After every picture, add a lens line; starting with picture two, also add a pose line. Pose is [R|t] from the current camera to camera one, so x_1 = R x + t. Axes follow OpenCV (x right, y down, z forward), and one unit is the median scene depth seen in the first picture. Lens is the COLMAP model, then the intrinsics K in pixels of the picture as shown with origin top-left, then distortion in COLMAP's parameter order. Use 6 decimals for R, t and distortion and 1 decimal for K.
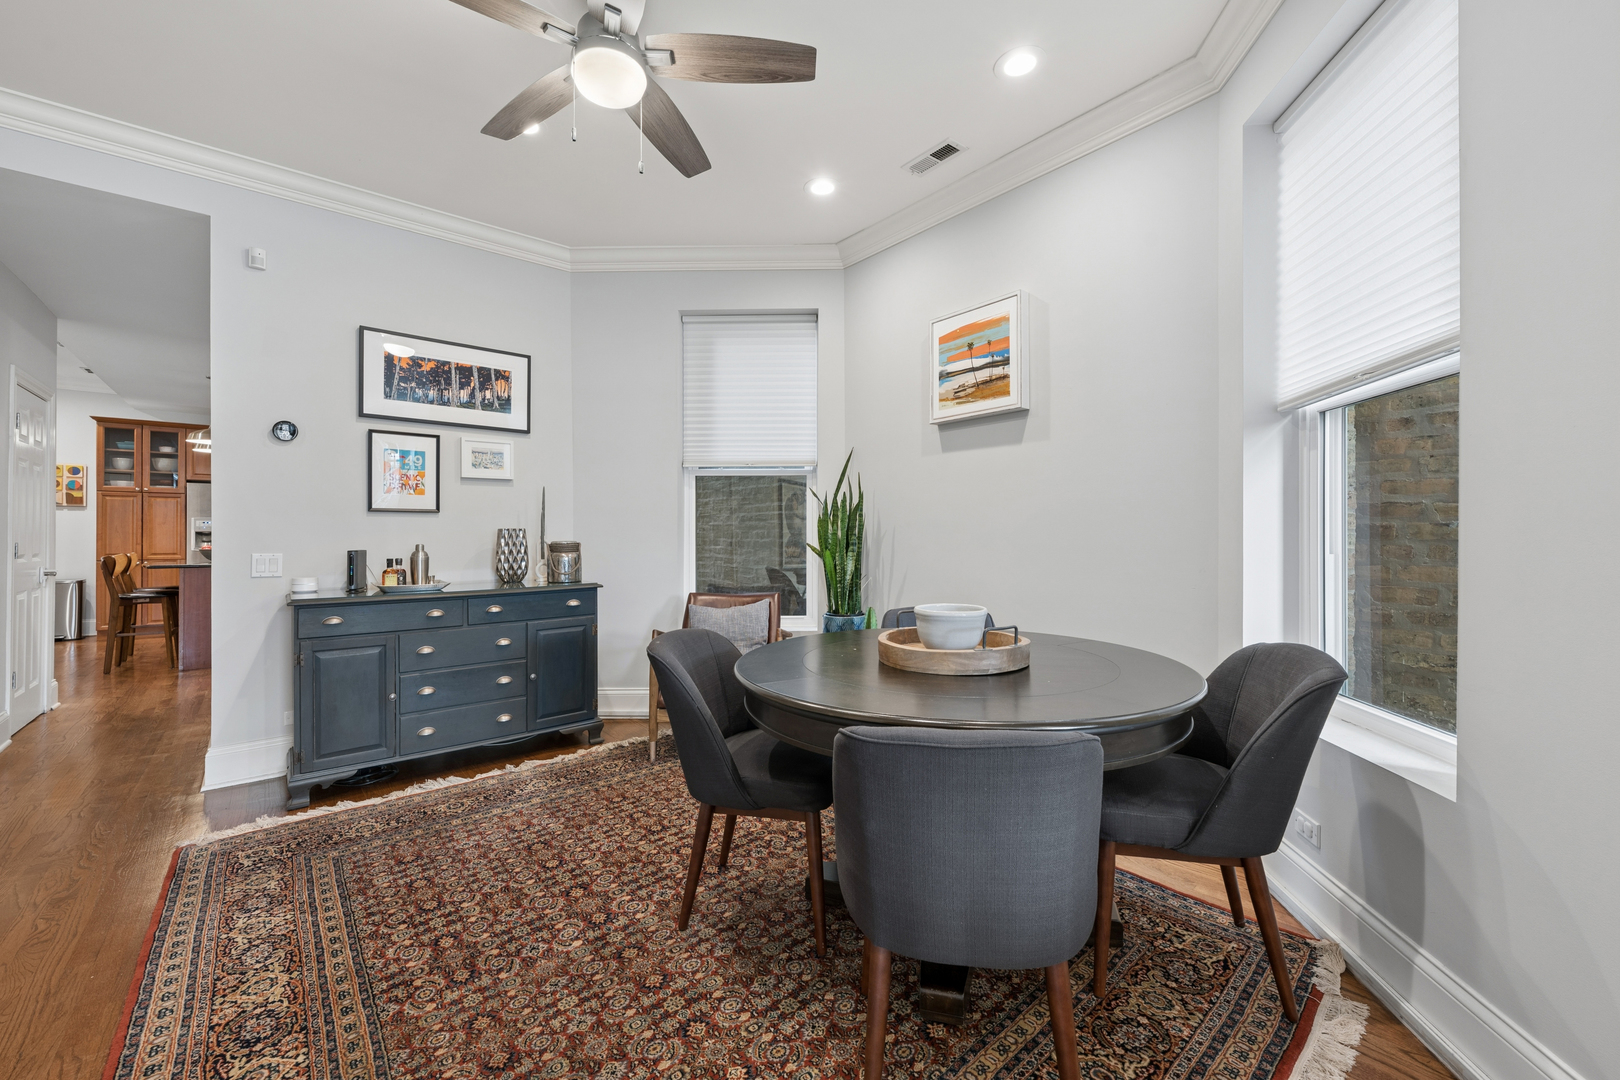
lens RADIAL K [[642.0, 0, 797.4], [0, 642.0, 532.2], [0, 0, 1]] dist [0.004294, -0.000872]
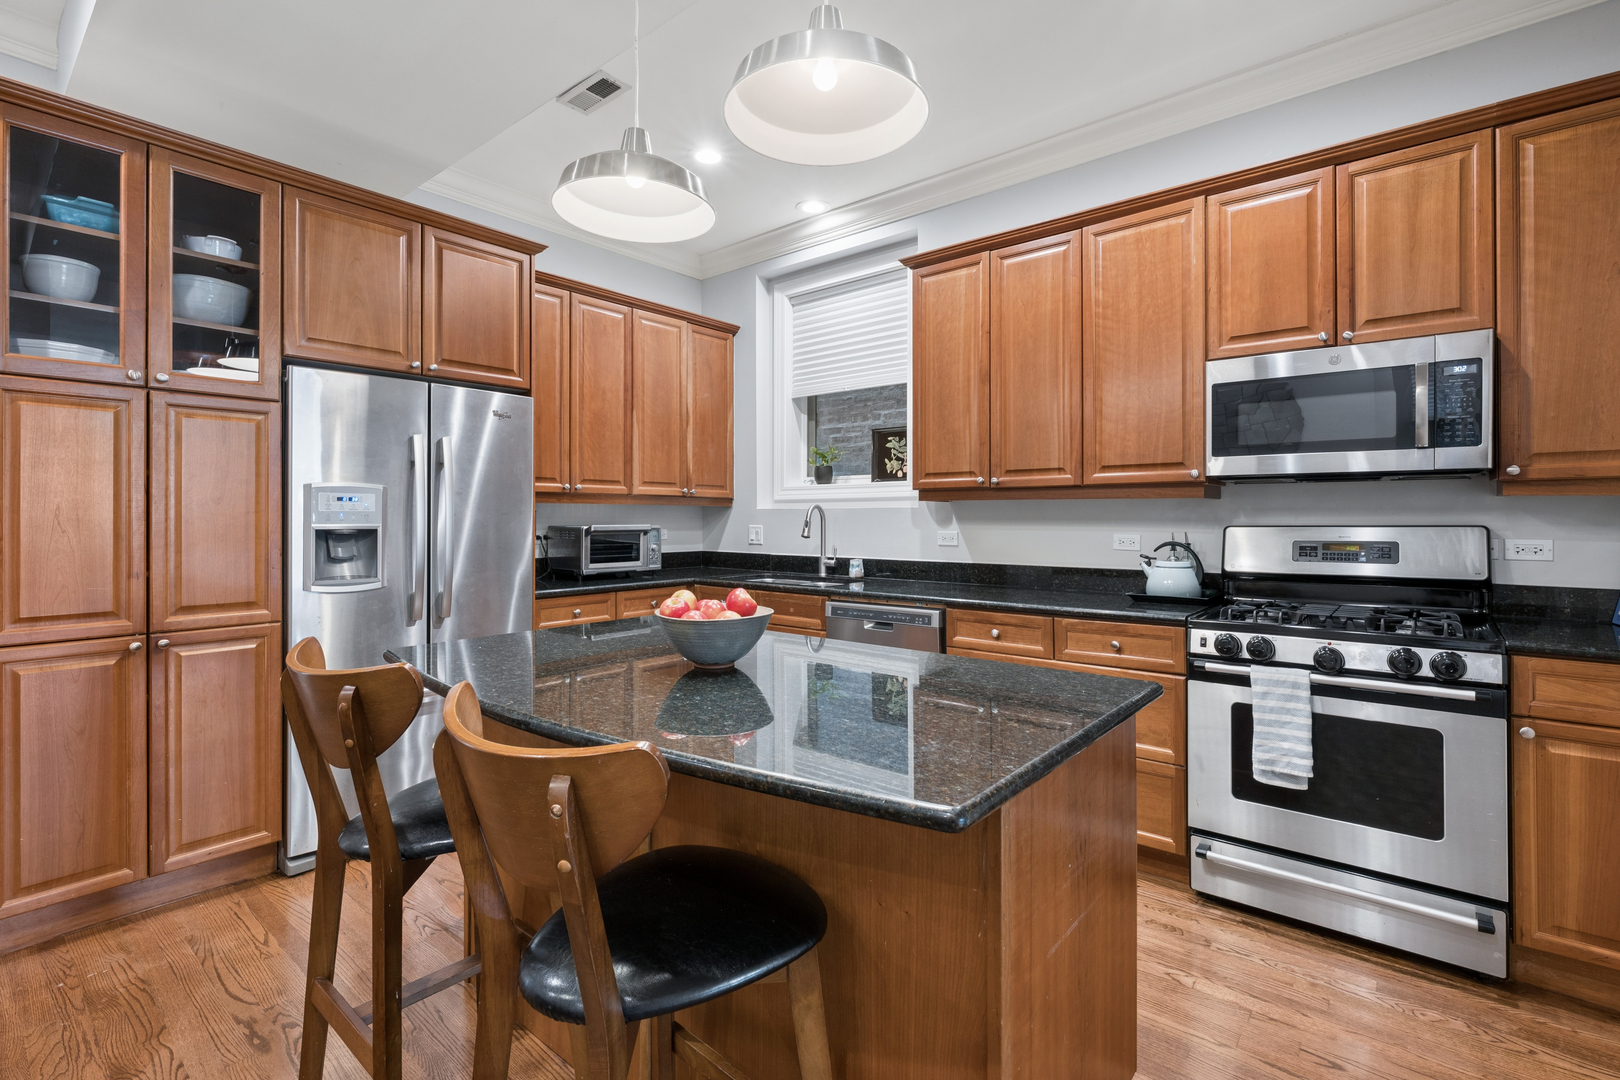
lens RADIAL K [[738.9, 0, 812.7], [0, 738.9, 513.3], [0, 0, 1]] dist [-0.003163, -0.000784]
pose [[0.982641, 0.002891, 0.185495, -0.645648], [-0.003286, 0.999993, 0.001820, -0.008081], [-0.185488, -0.002398, 0.982644, 0.517168]]
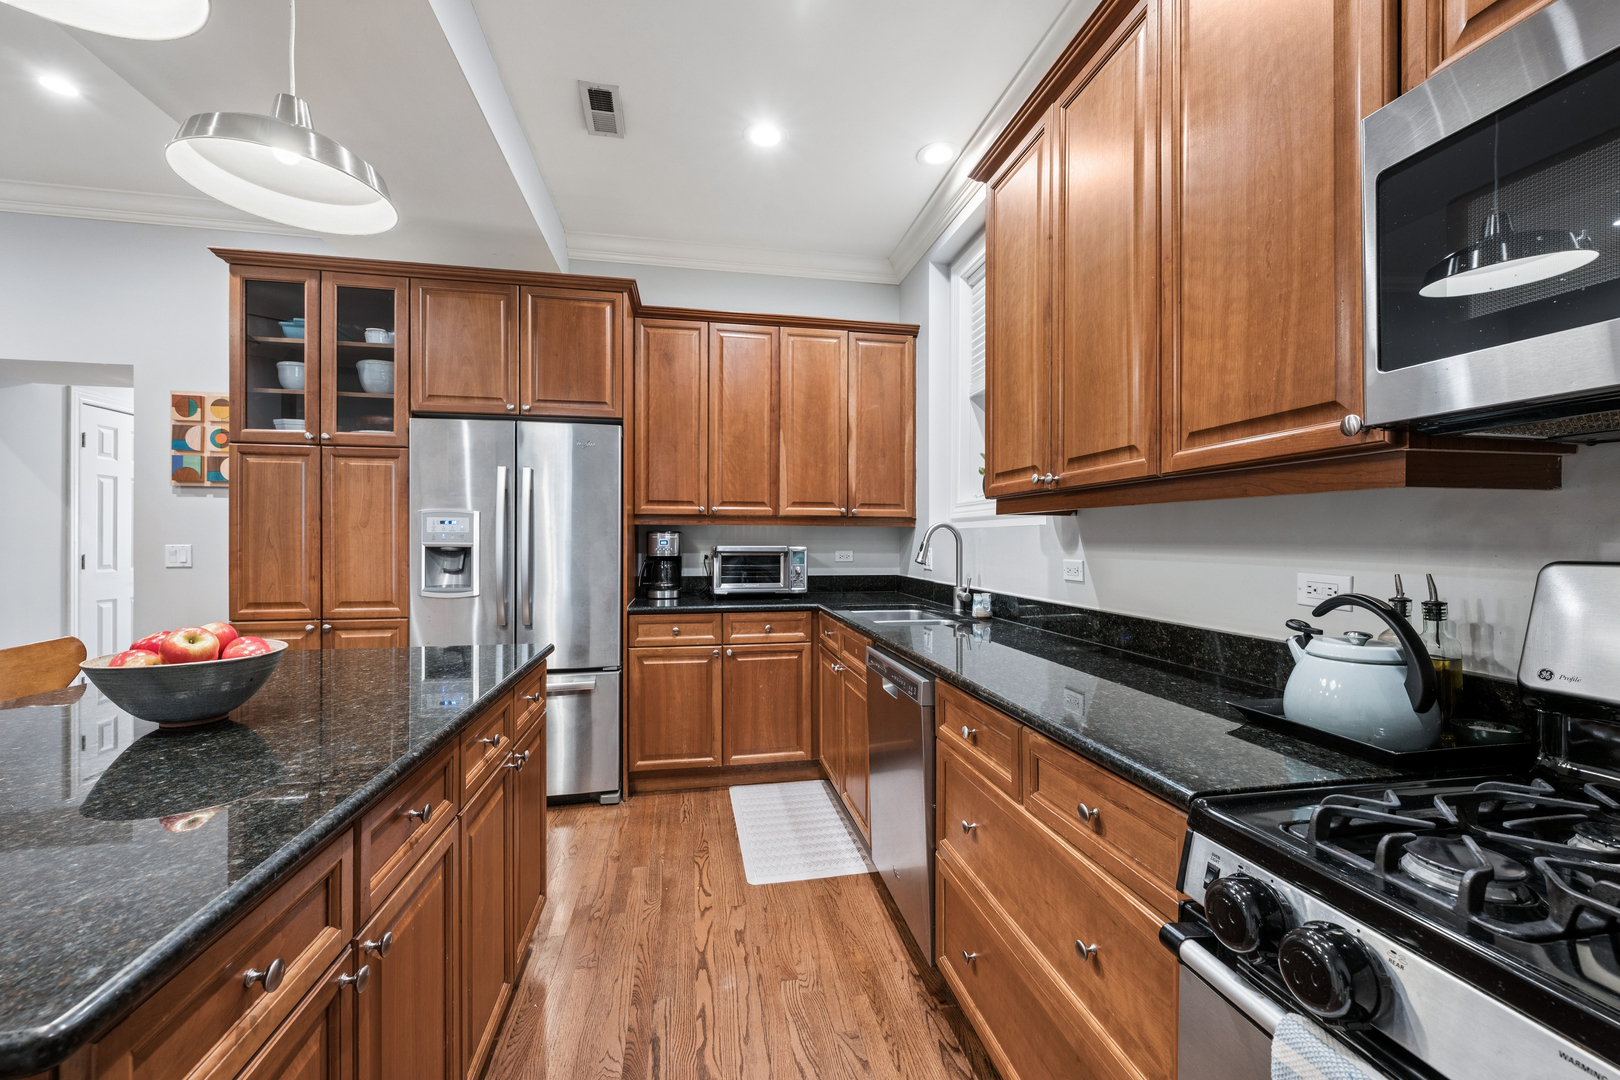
lens RADIAL K [[642.0, 0, 812.2], [0, 642.0, 539.3], [0, 0, 1]] dist [0.004294, -0.000872]
pose [[0.875378, 0.004191, -0.483421, -0.463313], [-0.001298, 0.999979, 0.006319, -0.006500], [0.483438, -0.004904, 0.875365, 0.652218]]
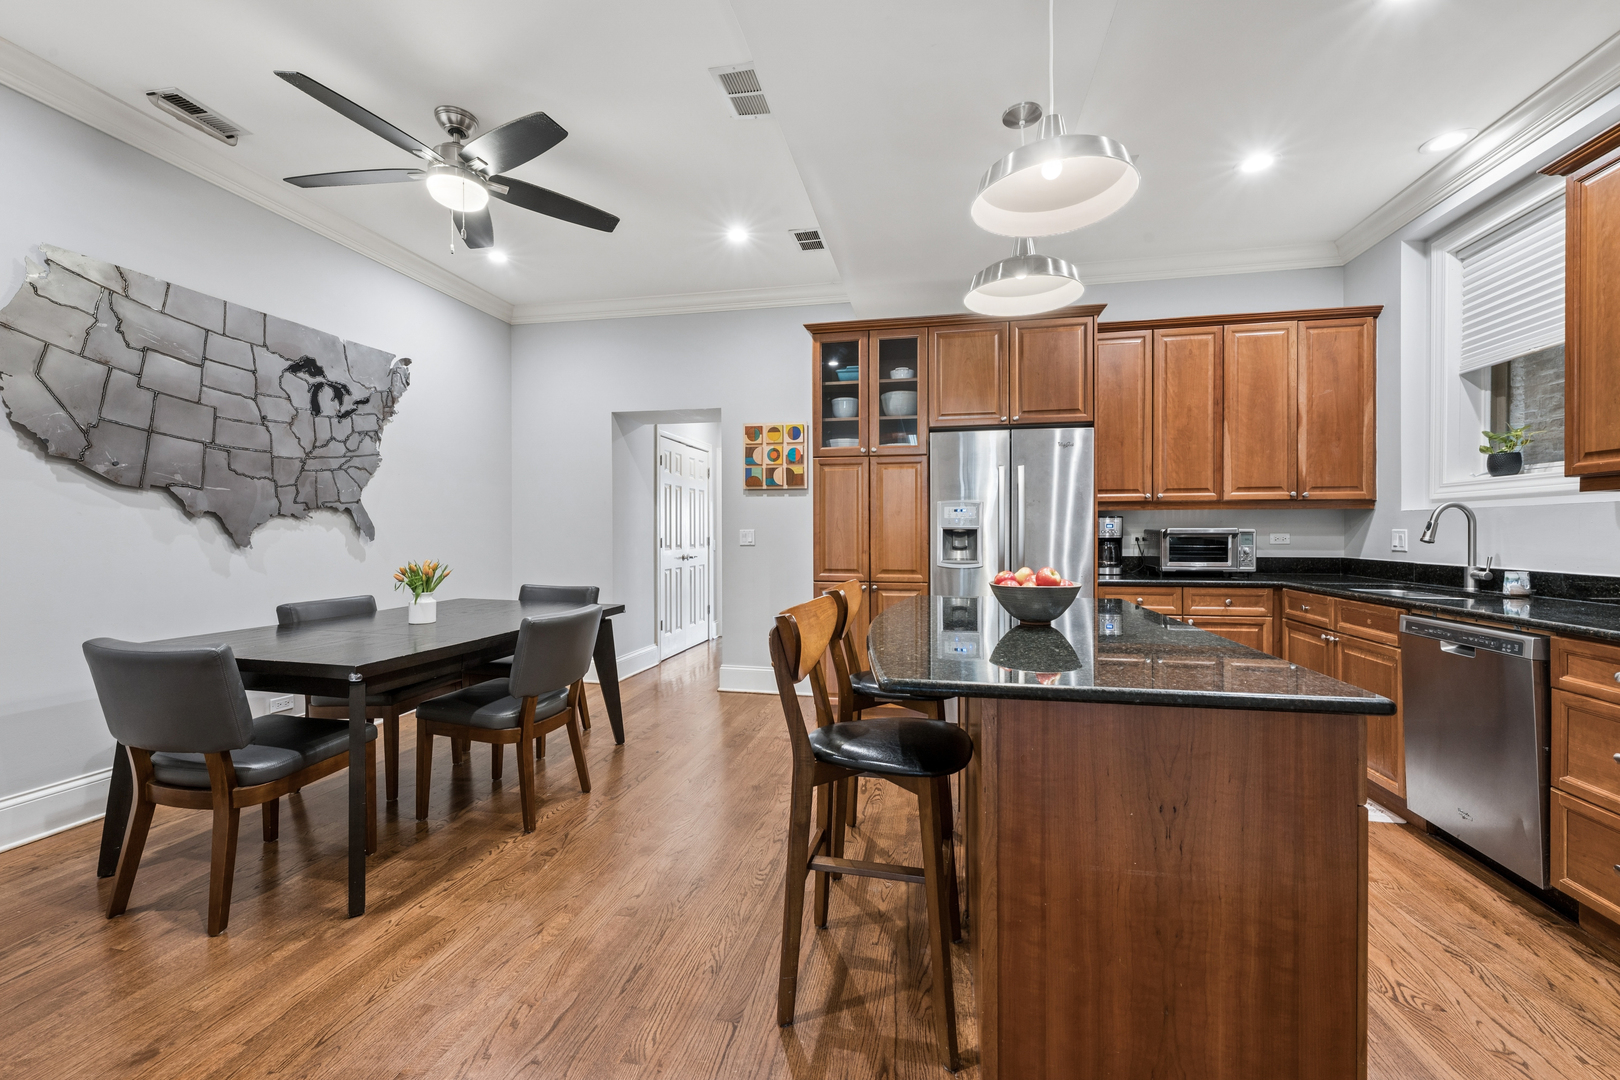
lens RADIAL K [[642.0, 0, 814.0], [0, 642.0, 534.5], [0, 0, 1]] dist [0.004294, -0.000872]
pose [[0.630376, 0.004571, -0.776277, -0.511144], [0.006297, 0.999920, 0.011001, -0.002248], [0.776265, -0.011823, 0.630296, 0.507667]]
